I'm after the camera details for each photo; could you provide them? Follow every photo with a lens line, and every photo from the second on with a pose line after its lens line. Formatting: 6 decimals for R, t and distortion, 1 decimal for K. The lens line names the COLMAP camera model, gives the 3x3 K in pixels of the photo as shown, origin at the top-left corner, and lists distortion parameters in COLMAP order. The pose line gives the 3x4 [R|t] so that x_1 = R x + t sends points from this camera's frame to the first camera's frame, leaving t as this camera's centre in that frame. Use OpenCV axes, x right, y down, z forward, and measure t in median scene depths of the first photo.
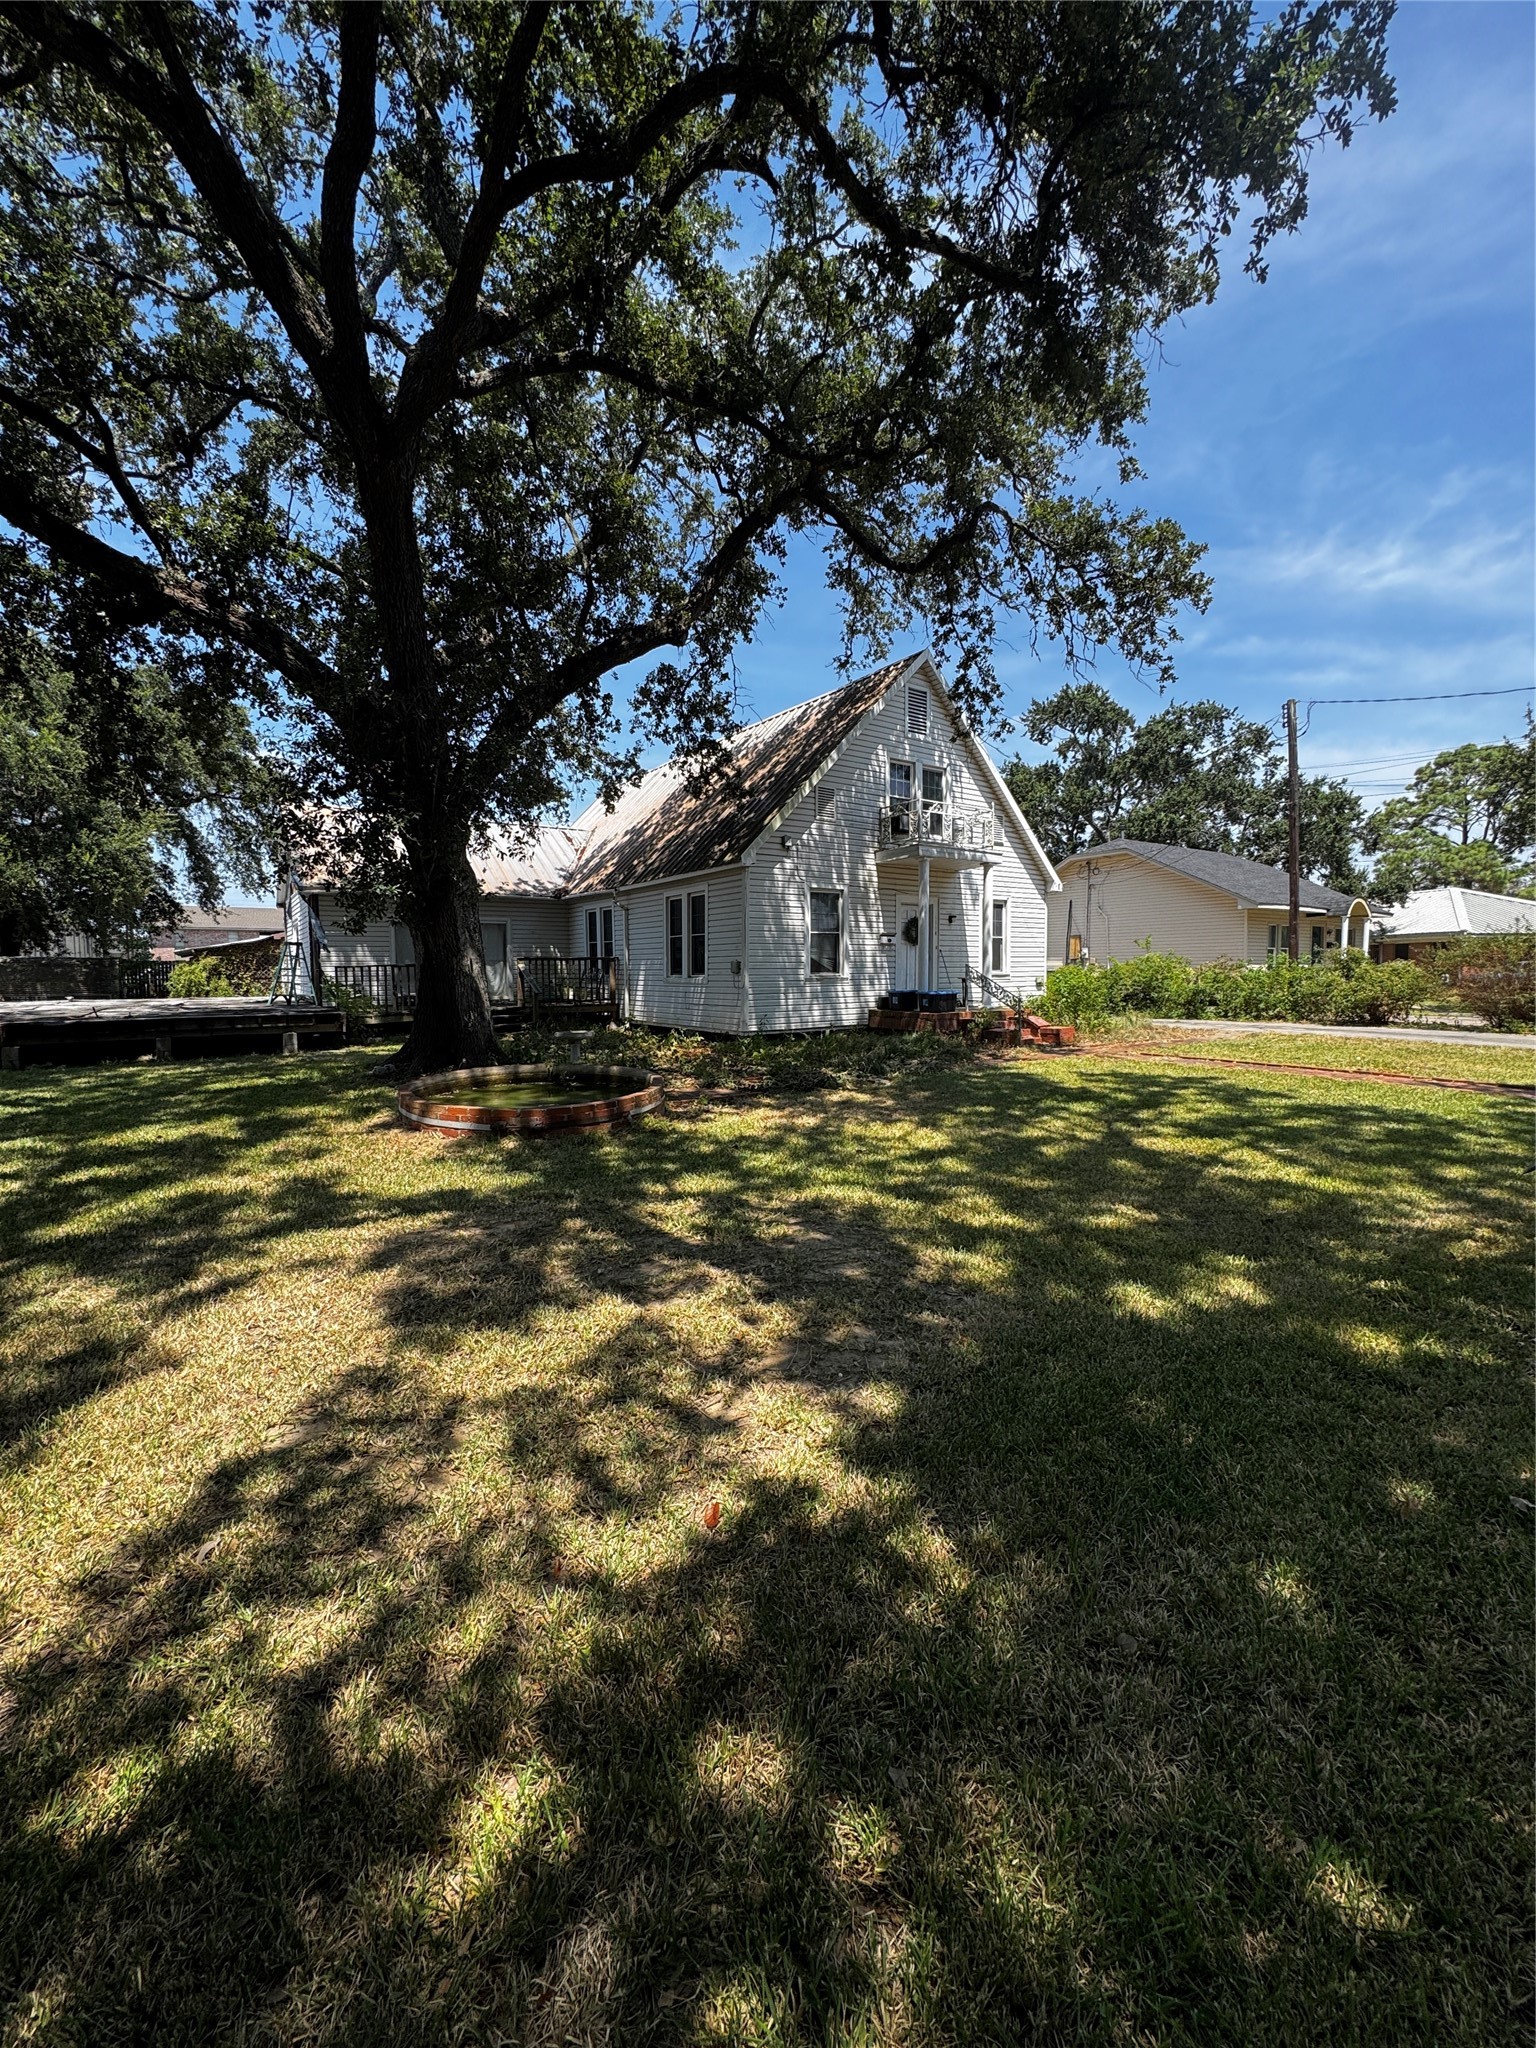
lens RADIAL K [[810.1, 0, 763.4], [0, 810.1, 1026.0], [0, 0, 1]] dist [-0.001844, -0.000223]
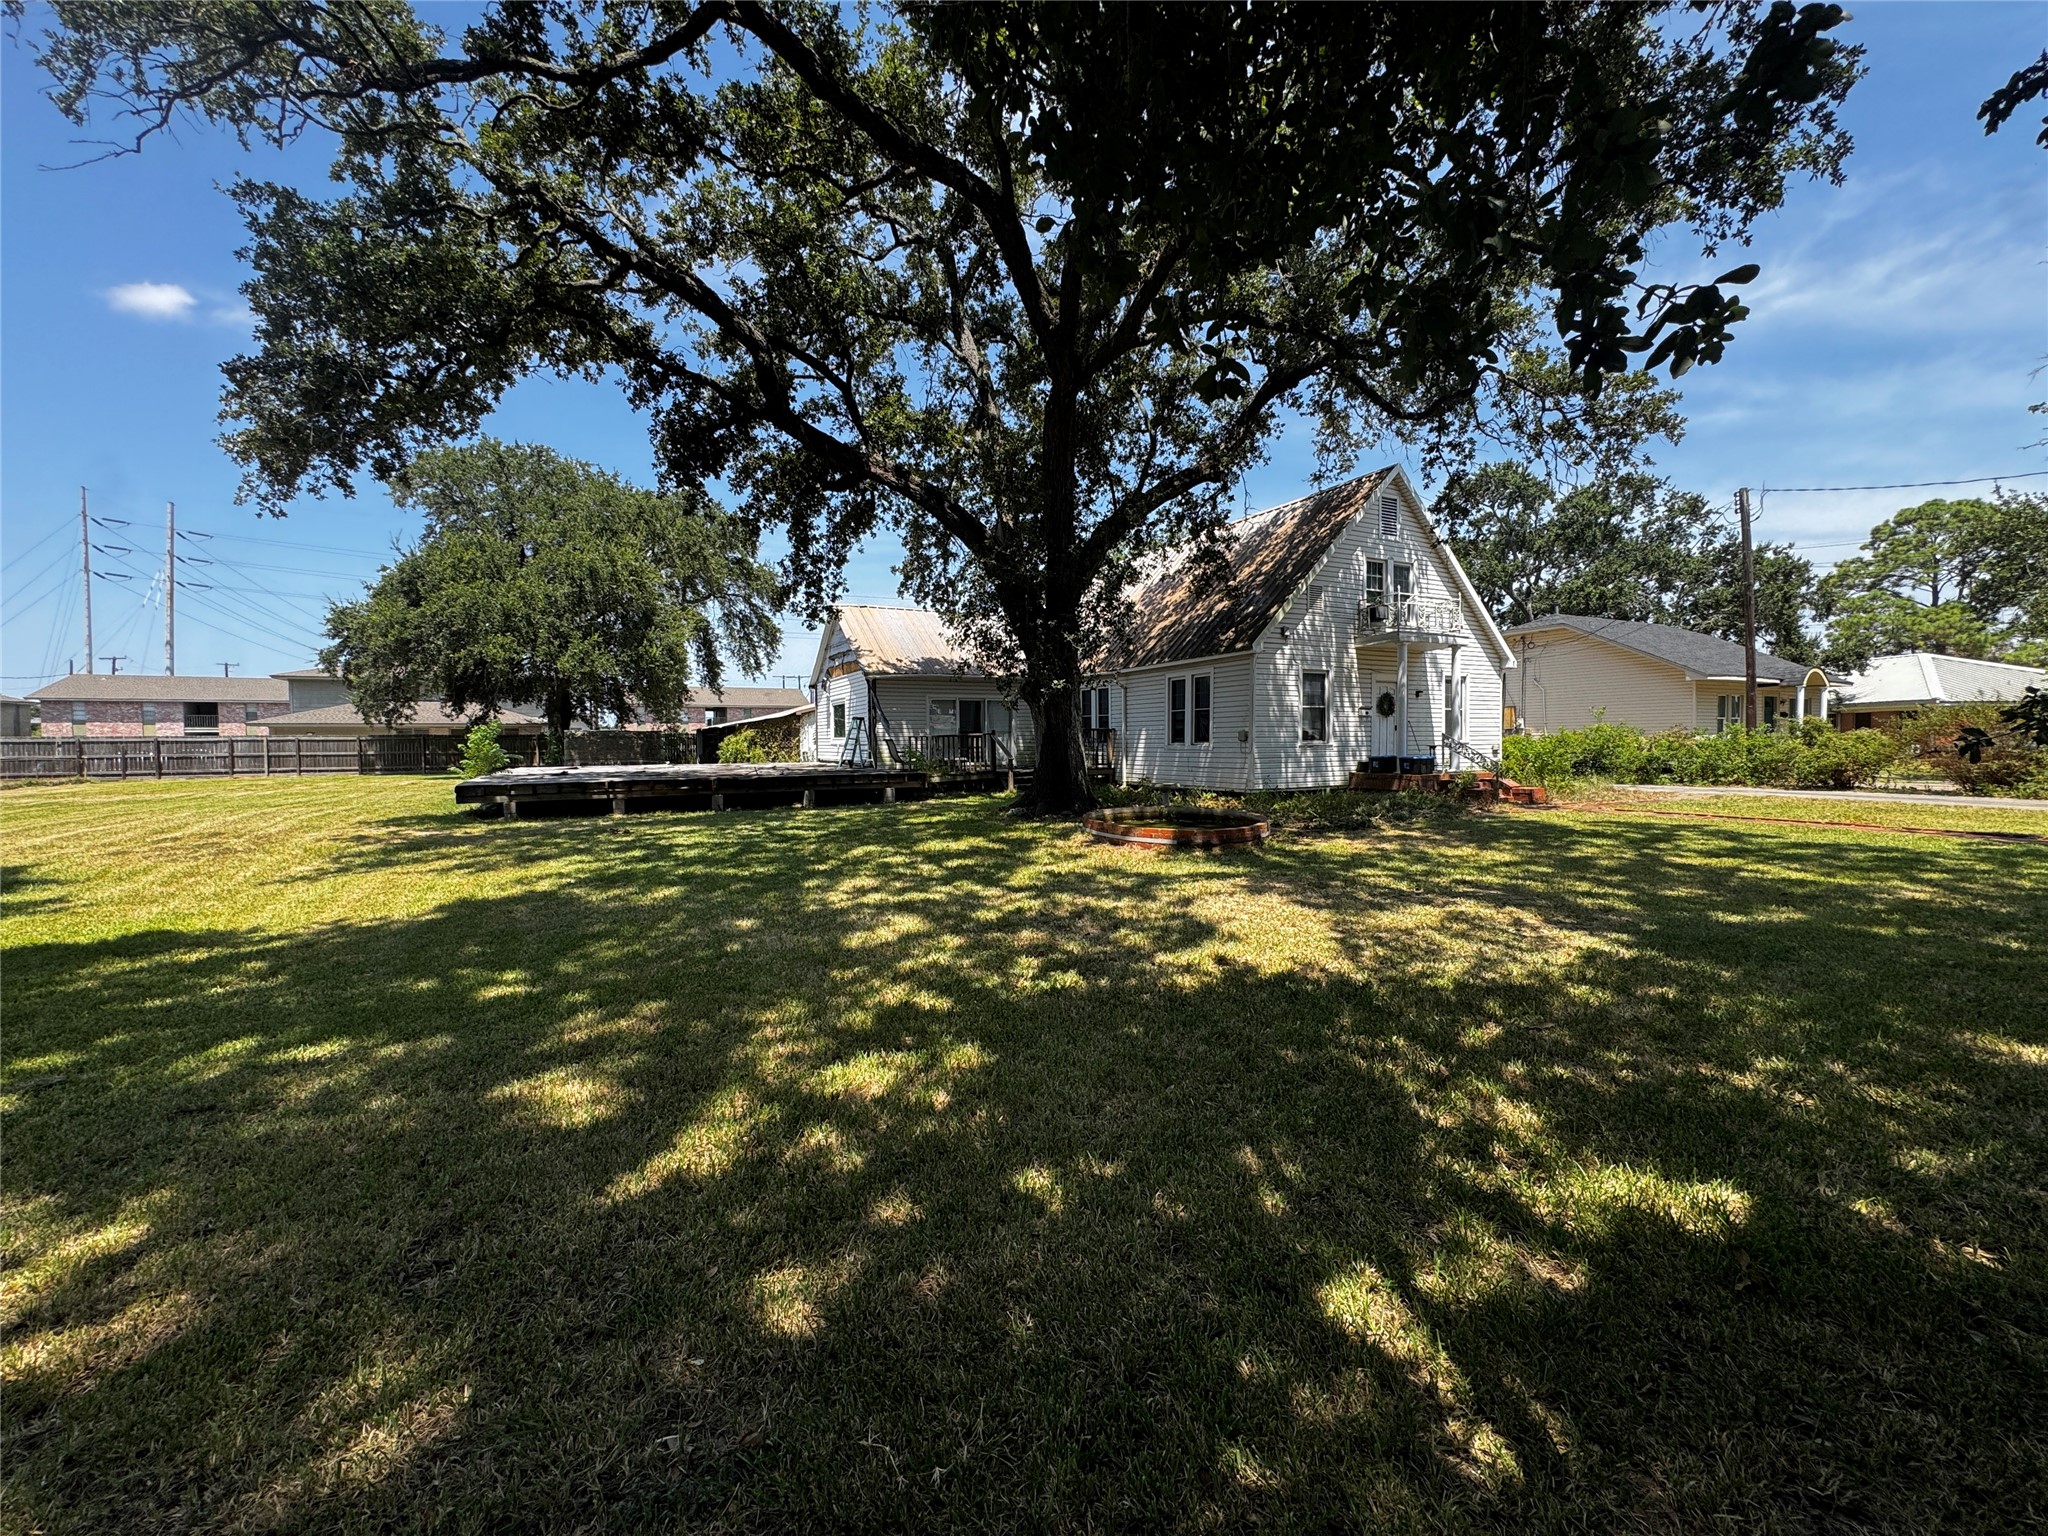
lens RADIAL K [[810.1, 0, 1024.0], [0, 810.1, 768.0], [0, 0, 1]] dist [-0.001844, -0.000223]
pose [[0.990869, 0.002983, -0.134797, -0.192300], [-0.007976, 0.999301, -0.036518, 0.020995], [0.134593, 0.037260, 0.990200, -0.231976]]
